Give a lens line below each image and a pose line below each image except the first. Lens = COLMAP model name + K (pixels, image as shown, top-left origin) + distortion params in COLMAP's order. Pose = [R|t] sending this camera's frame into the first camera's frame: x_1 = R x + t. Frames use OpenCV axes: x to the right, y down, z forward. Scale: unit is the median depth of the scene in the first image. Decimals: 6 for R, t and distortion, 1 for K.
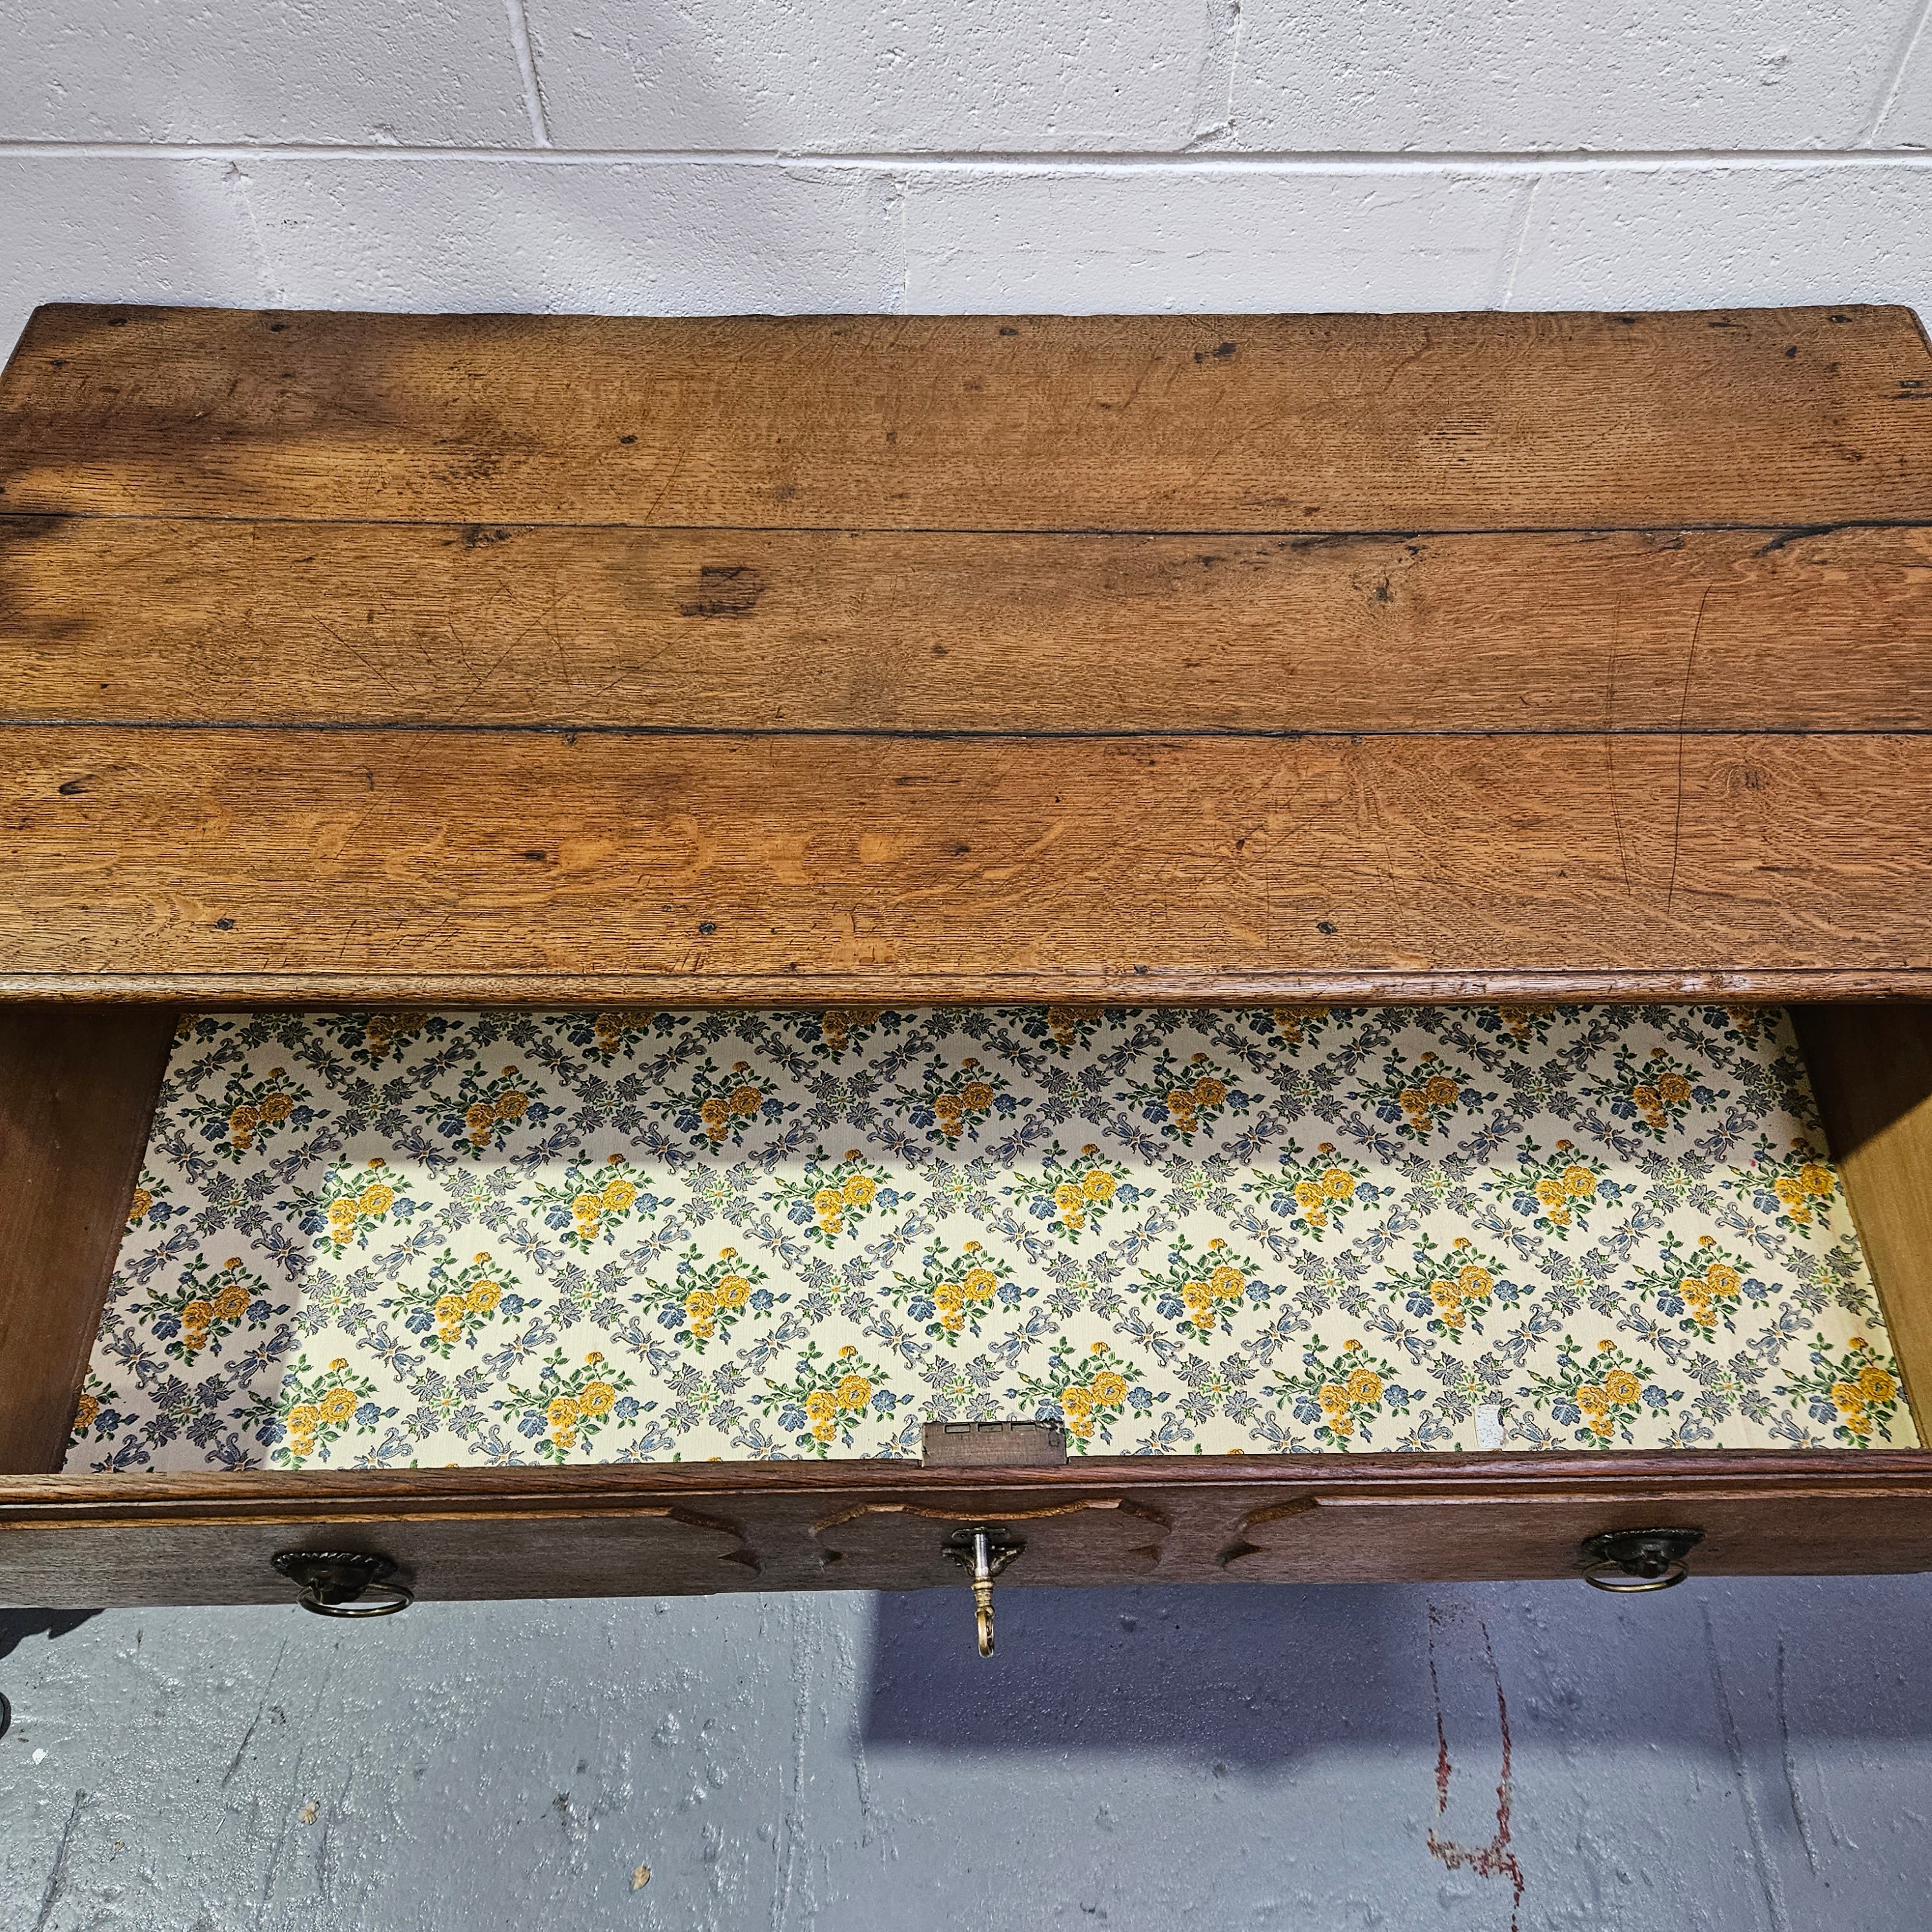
lens RADIAL K [[1725.0, 0, 964.7], [0, 1725.0, 967.2], [0, 0, 1]] dist [0.067181, -0.064551]
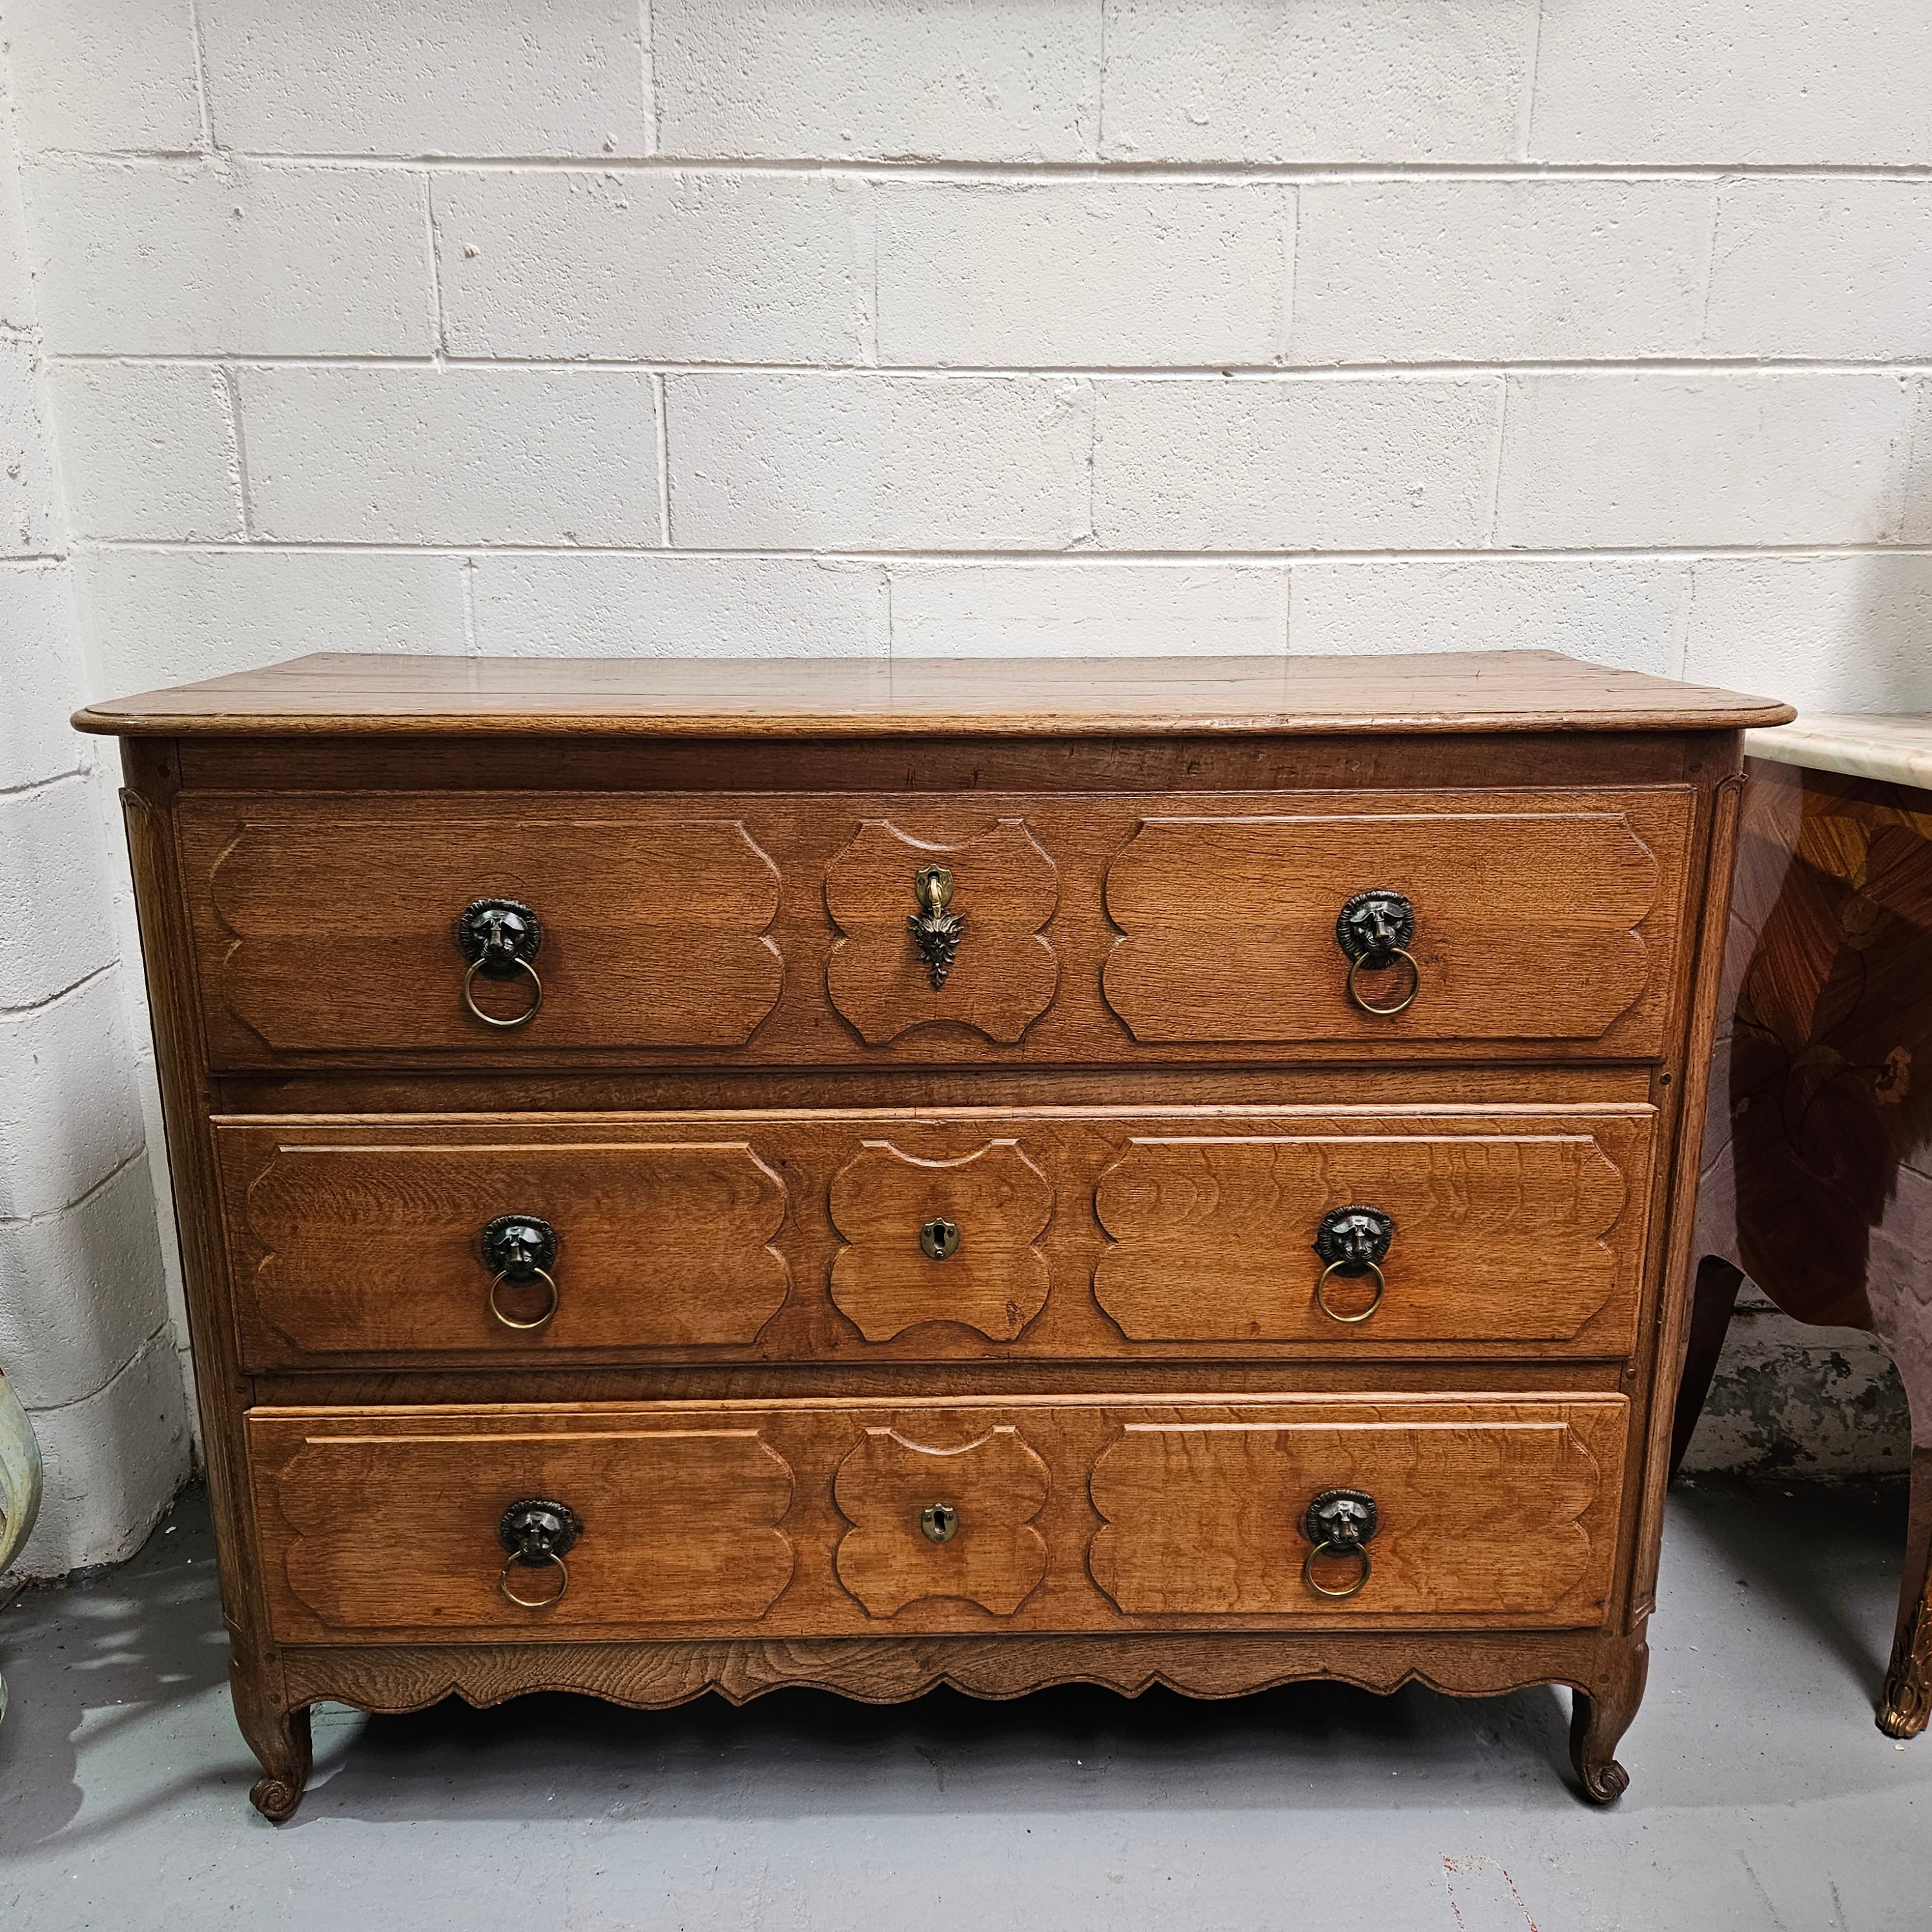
lens RADIAL K [[1699.9, 0, 958.5], [0, 1699.9, 991.7], [0, 0, 1]] dist [0.092234, -0.111967]
pose [[0.999896, -0.004746, 0.013628, 0.003310], [0.012146, 0.786751, -0.617151, 0.832130], [-0.007793, 0.617252, 0.786727, 0.013940]]
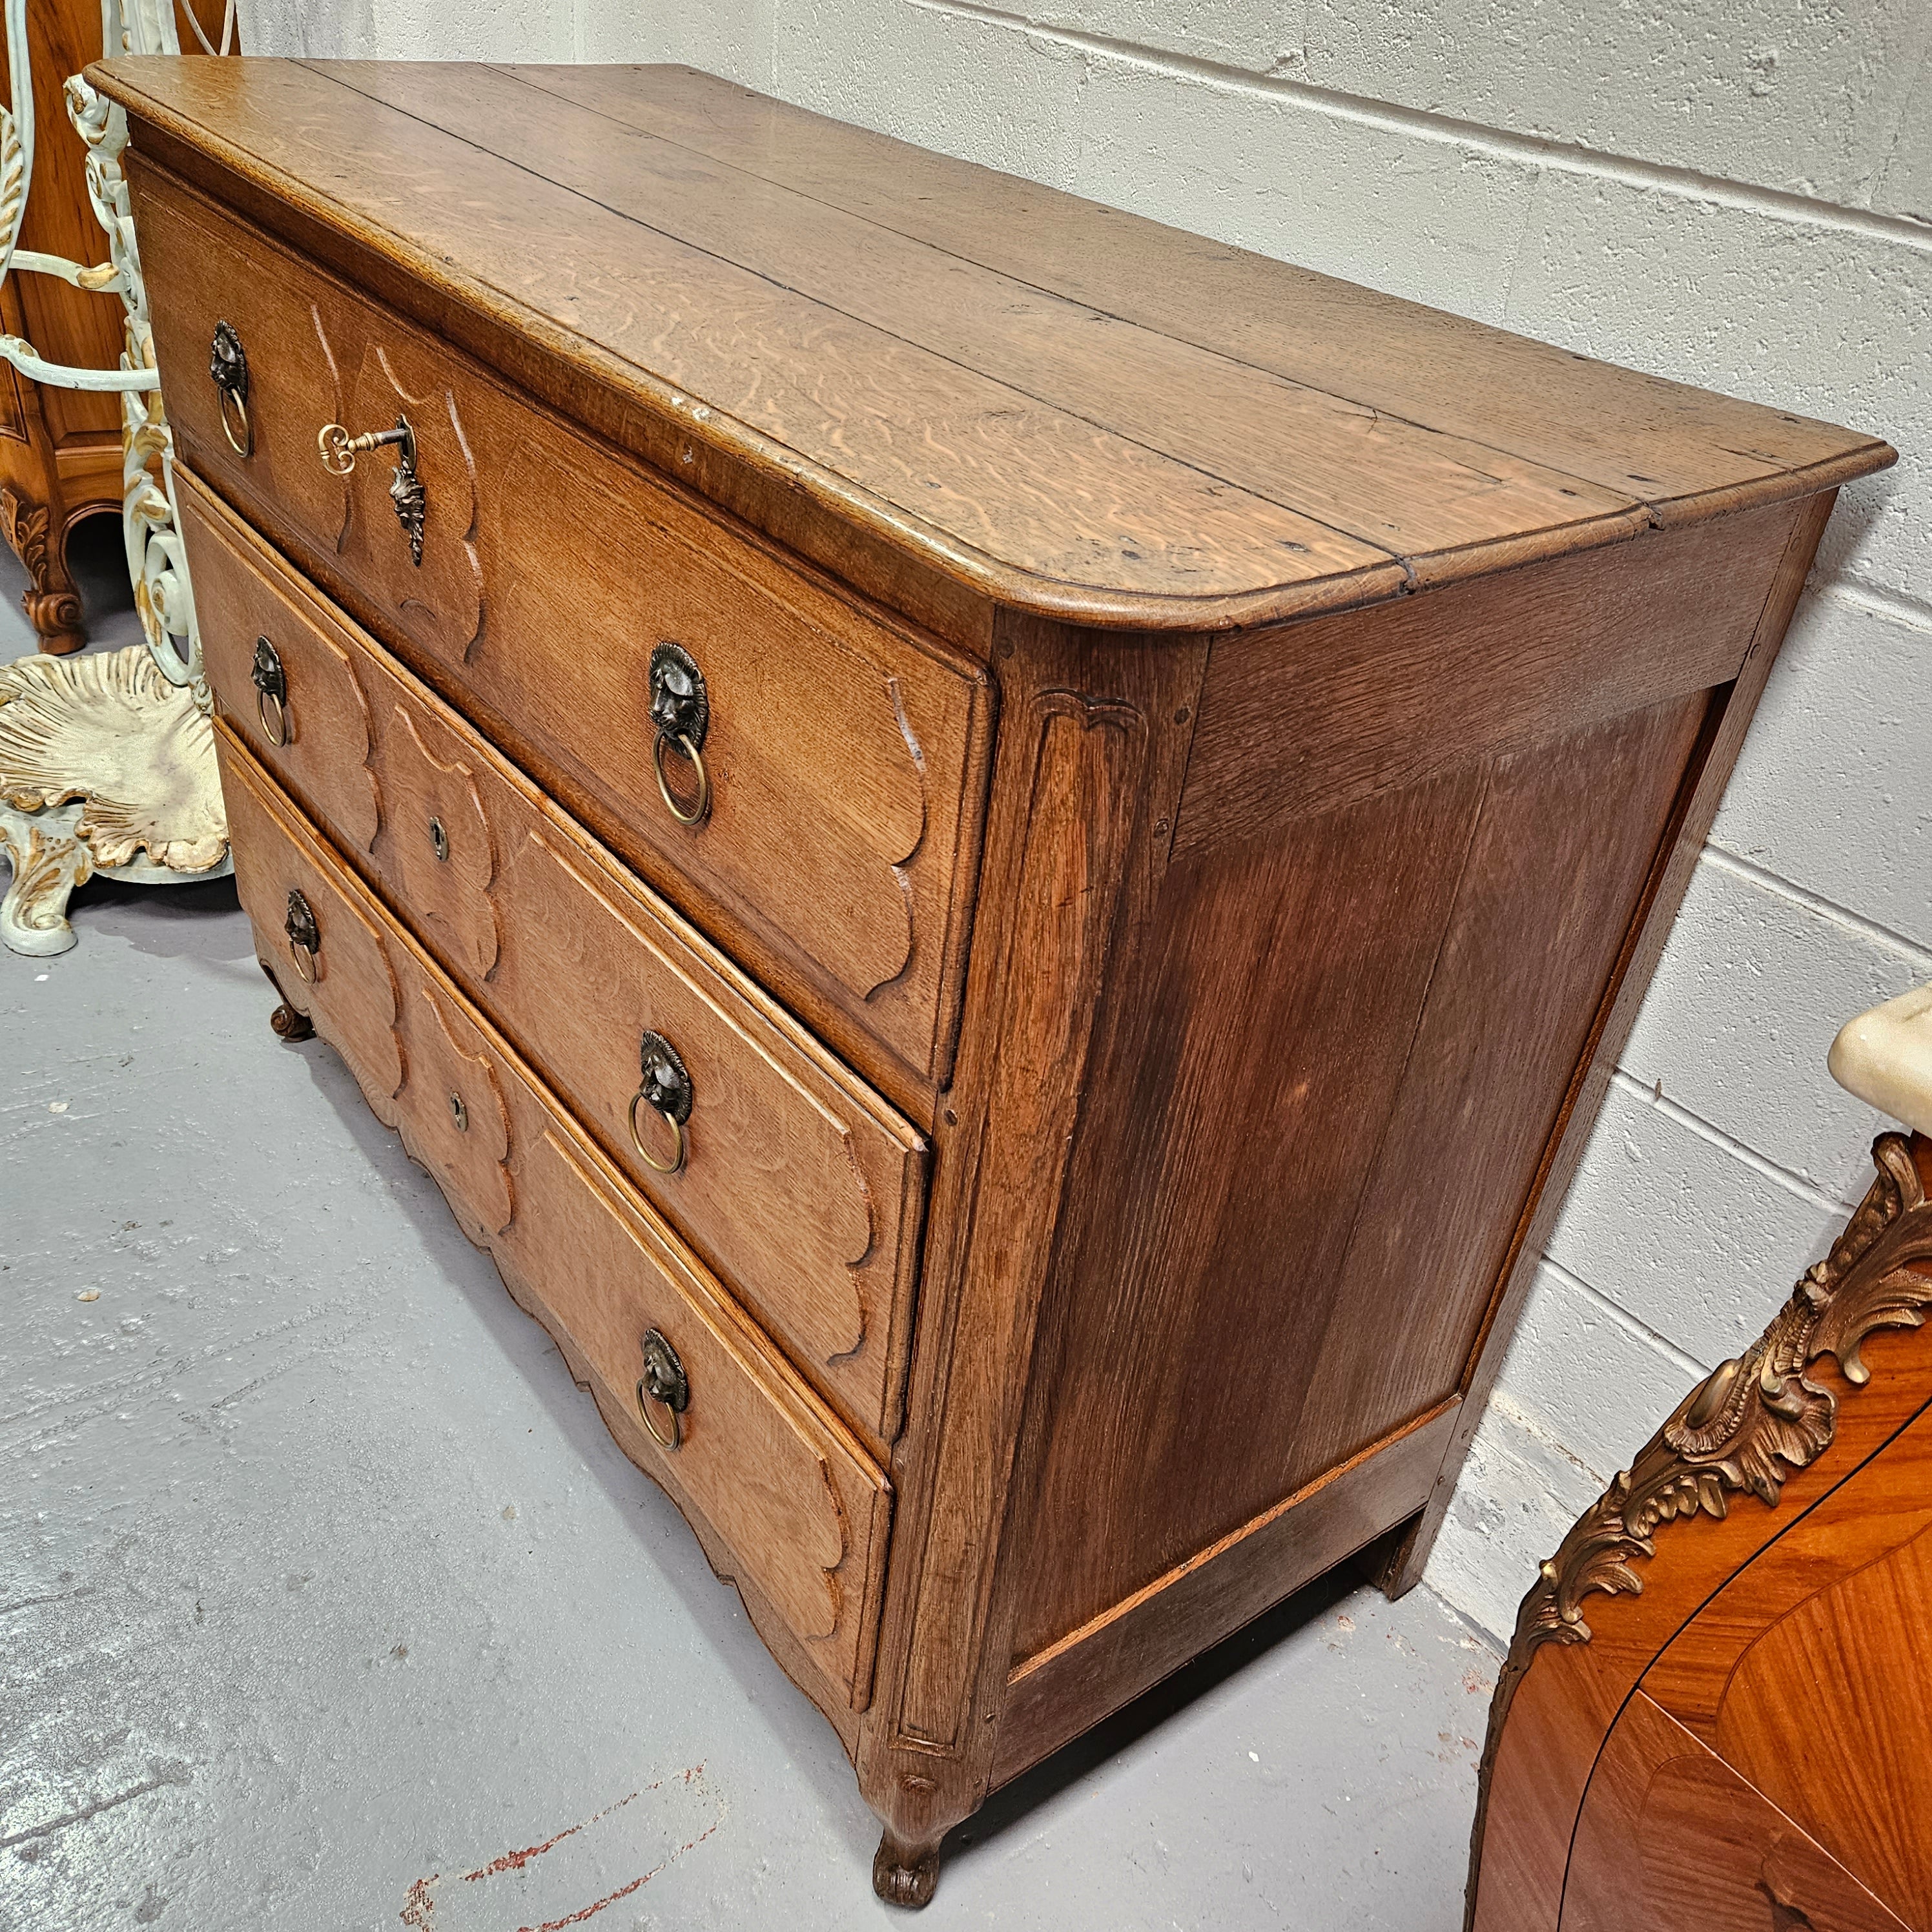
lens RADIAL K [[1720.9, 0, 942.8], [0, 1720.9, 979.0], [0, 0, 1]] dist [0.074350, -0.071925]
pose [[0.602443, 0.489896, -0.630130, 0.961516], [-0.693655, 0.711905, -0.109704, 0.183020], [0.394849, 0.503183, 0.768701, 0.383987]]
